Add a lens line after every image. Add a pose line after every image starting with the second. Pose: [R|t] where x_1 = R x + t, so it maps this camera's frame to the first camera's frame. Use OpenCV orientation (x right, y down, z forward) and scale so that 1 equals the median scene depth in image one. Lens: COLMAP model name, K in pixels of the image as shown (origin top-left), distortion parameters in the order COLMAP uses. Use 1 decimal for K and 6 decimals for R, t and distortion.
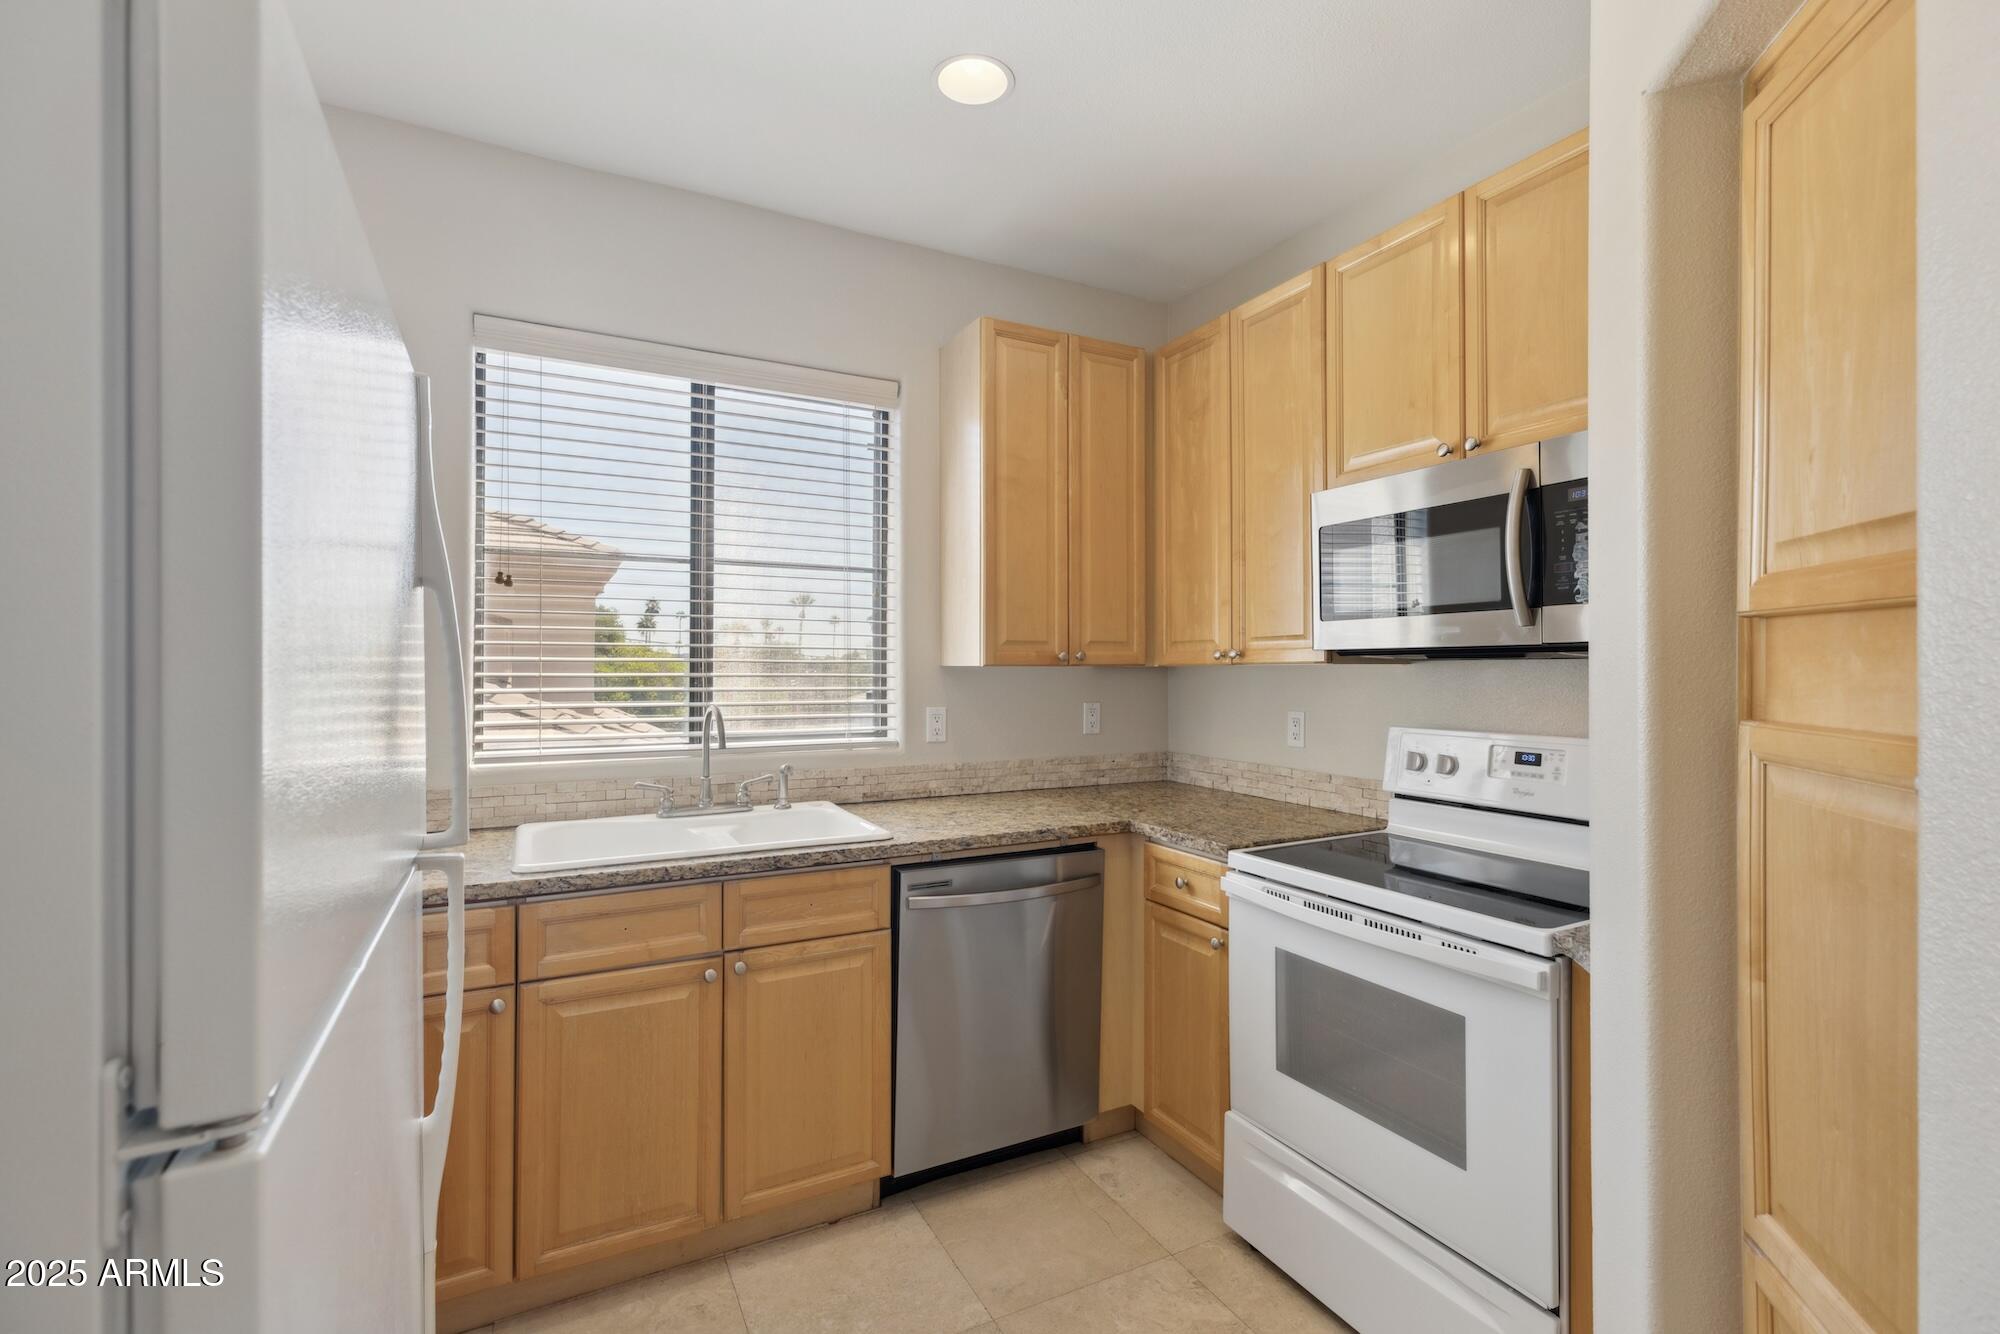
lens RADIAL K [[893.3, 0, 1003.6], [0, 893.3, 661.6], [0, 0, 1]] dist [0.003171, -0.000040]
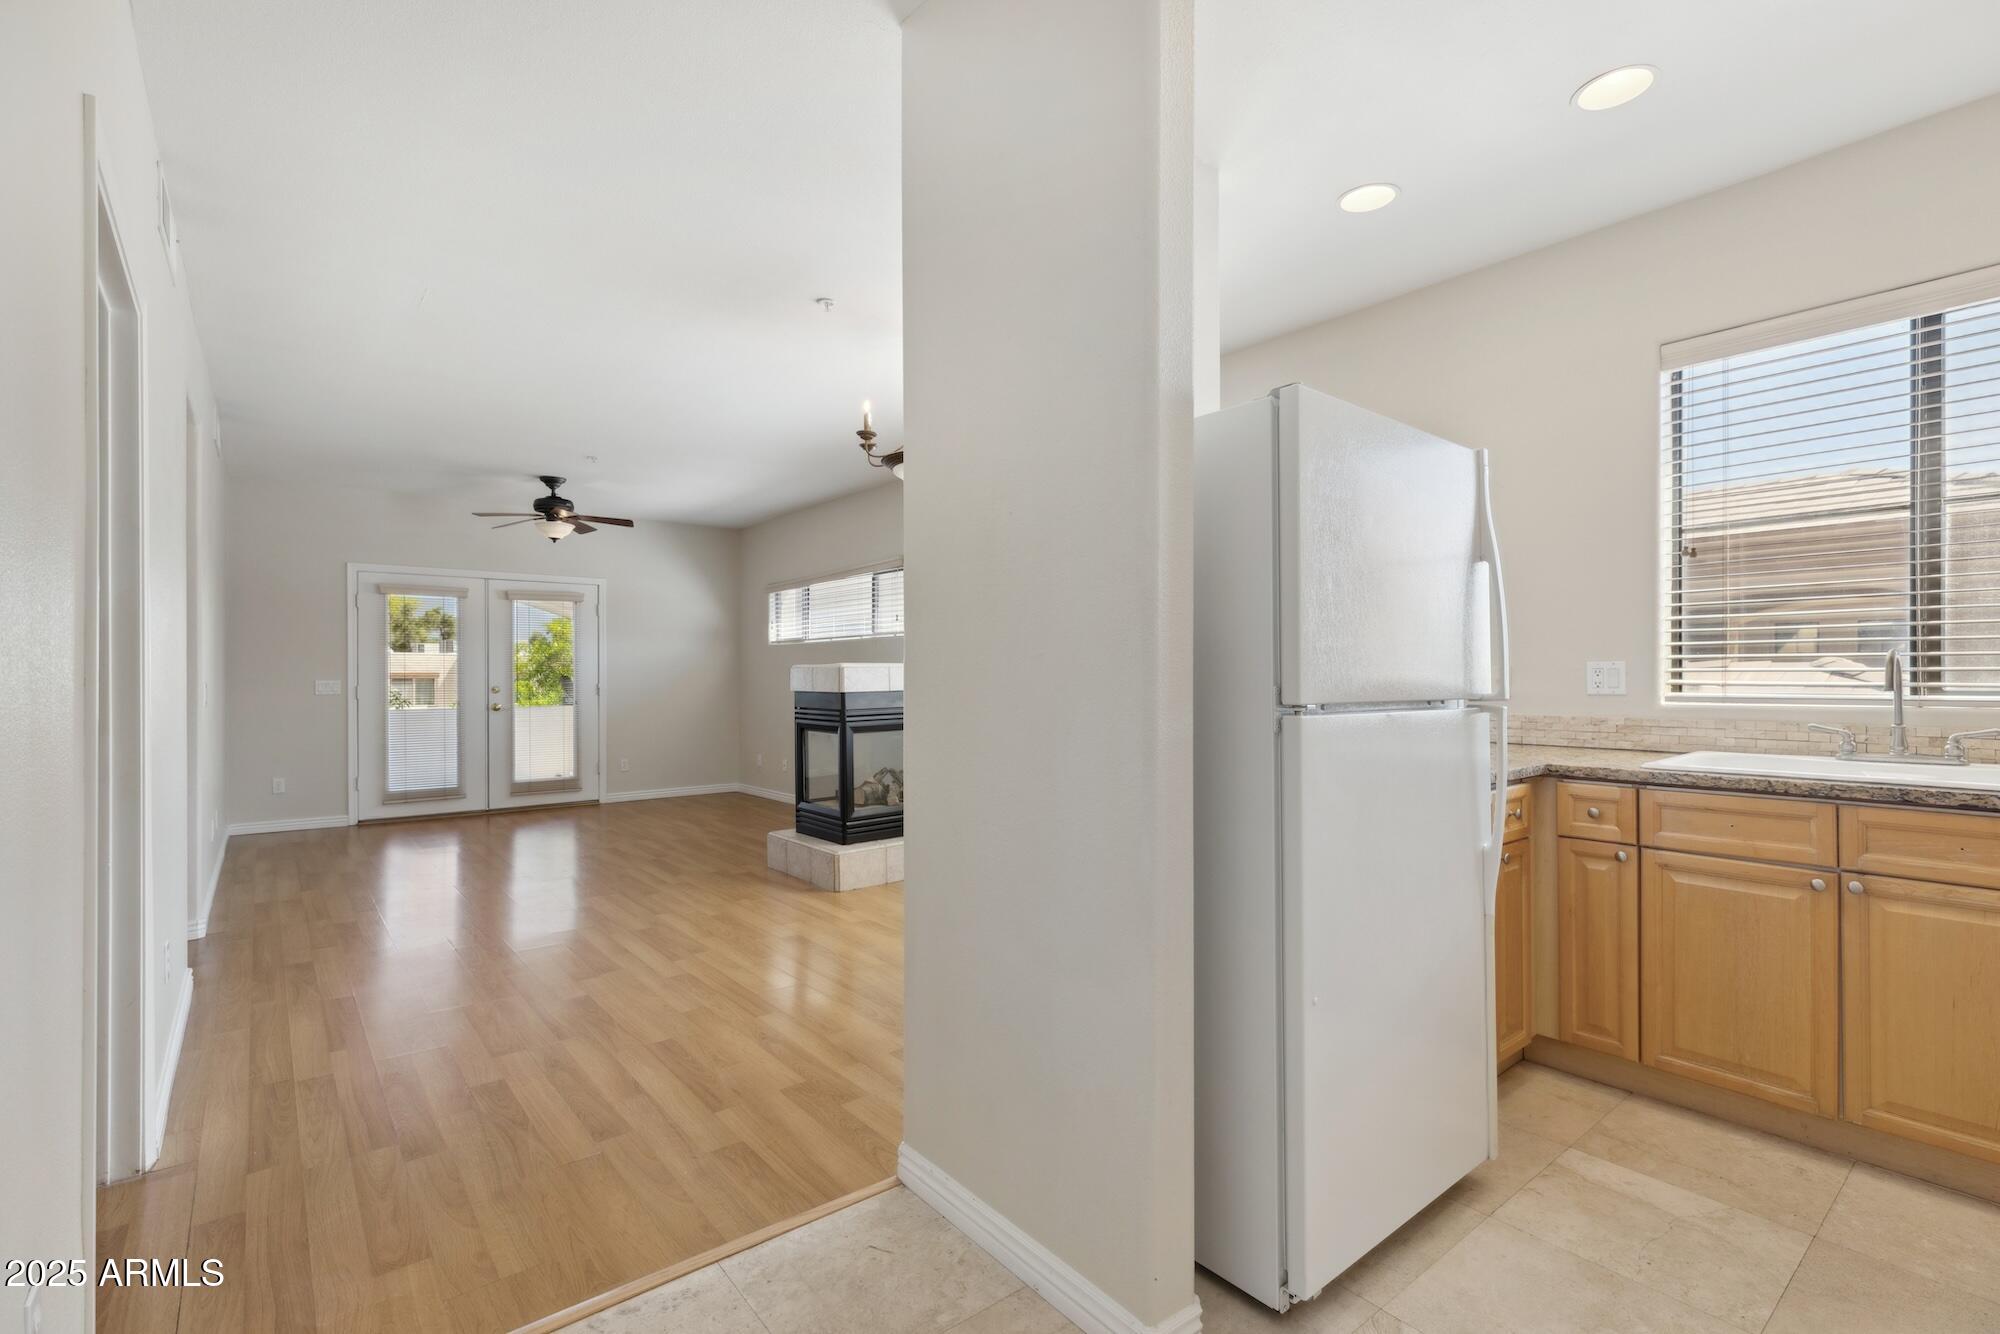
lens RADIAL K [[893.3, 0, 1000.1], [0, 893.3, 673.0], [0, 0, 1]] dist [0.003171, -0.000040]
pose [[0.198202, -0.003628, -0.980154, 0.463468], [0.010431, 0.999944, -0.001592, 0.066930], [0.980106, -0.009908, 0.198229, -0.173793]]
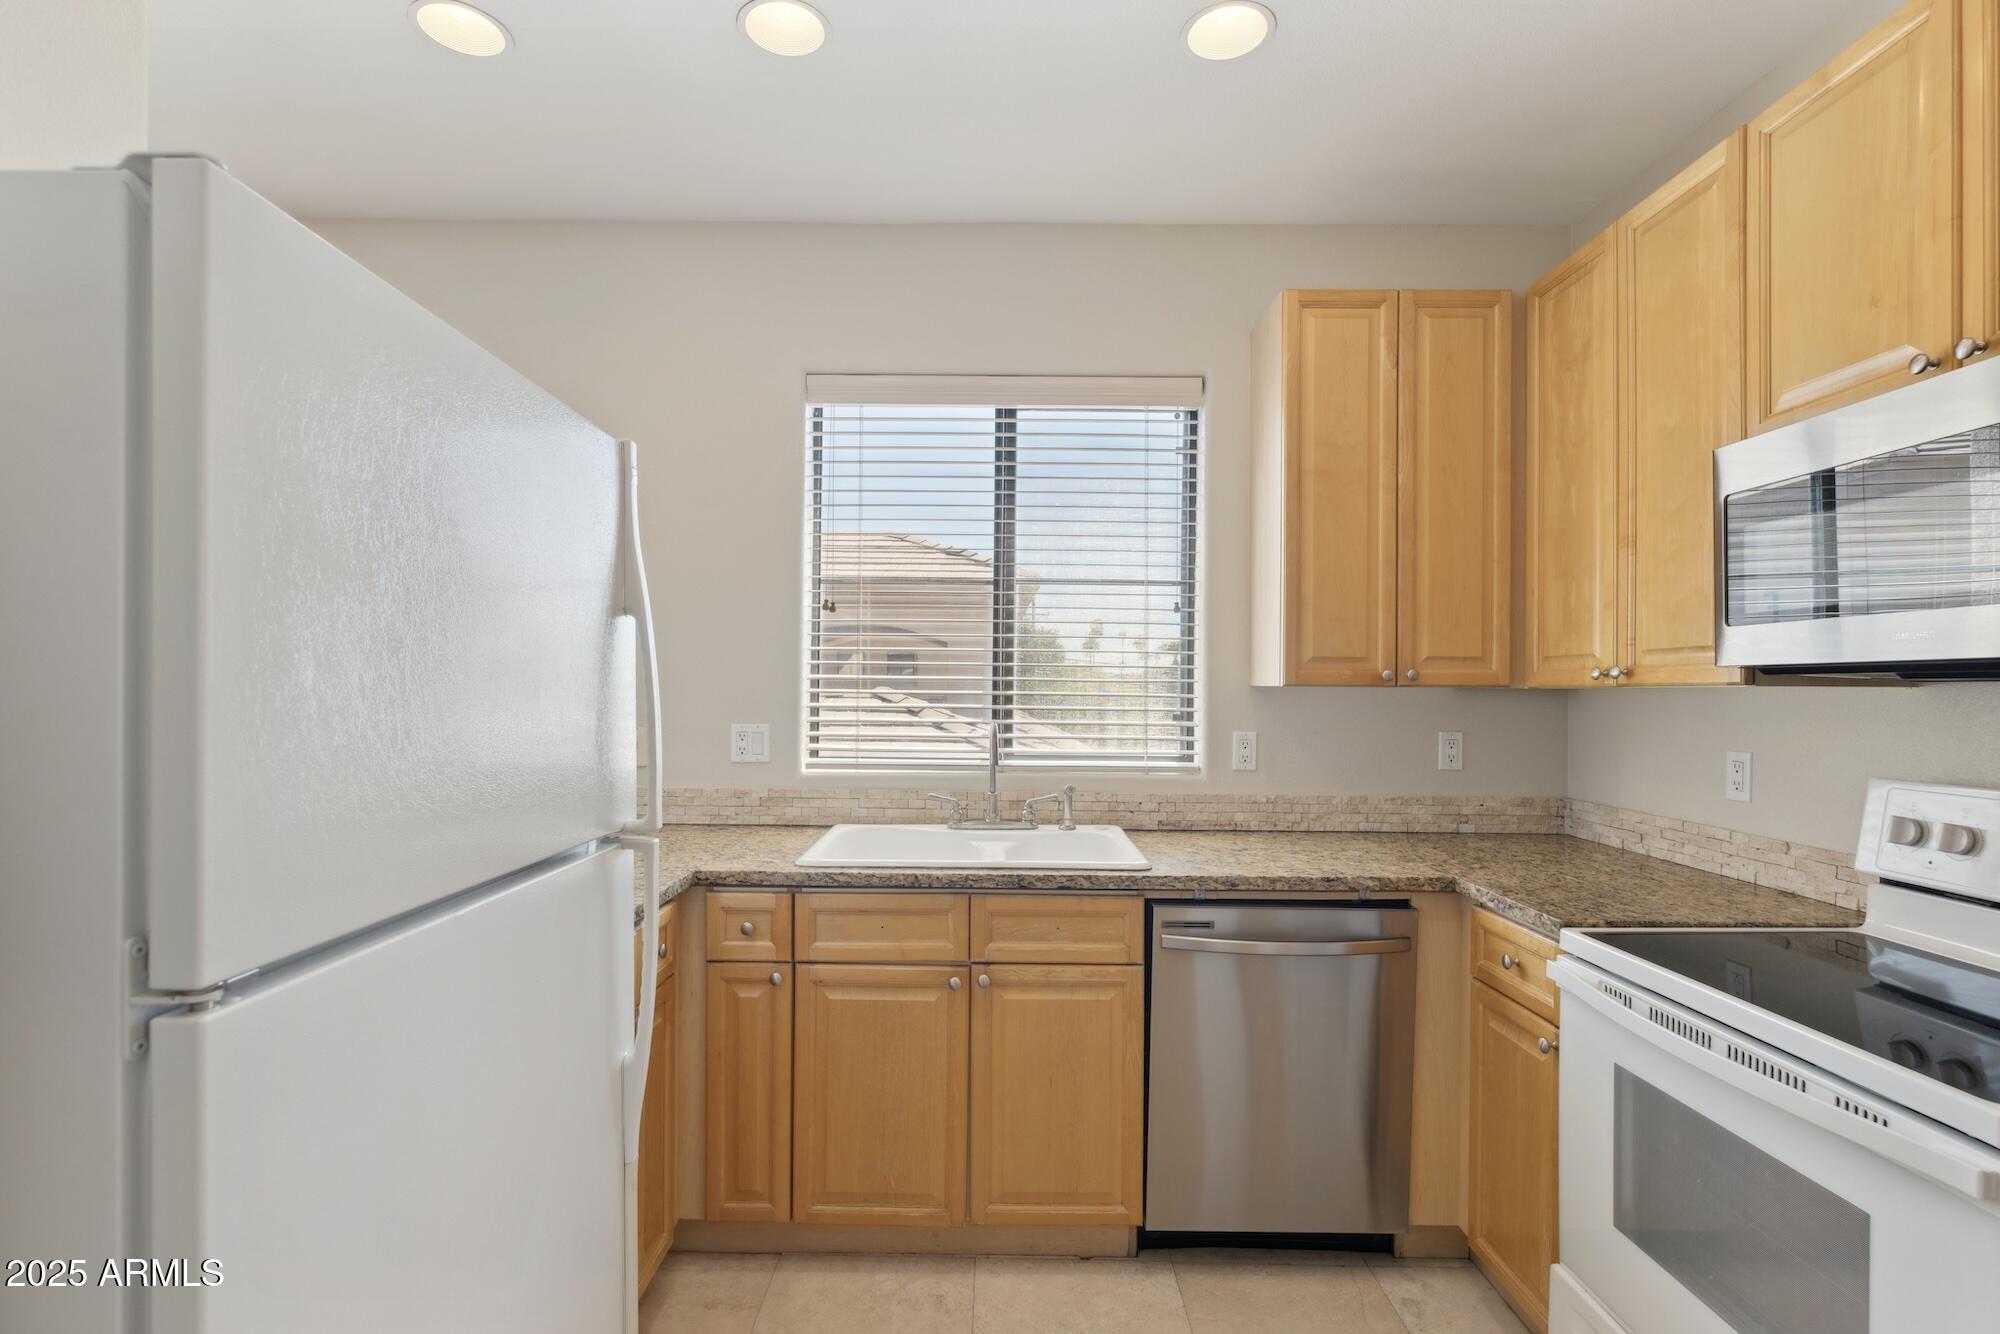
lens RADIAL K [[938.4, 0, 983.9], [0, 938.4, 686.5], [0, 0, 1]] dist [-0.003790, 0.001100]
pose [[0.881206, 0.006612, -0.472686, 0.175926], [-0.004289, 0.999973, 0.005991, 0.001117], [0.472713, -0.003252, 0.881210, 0.050387]]
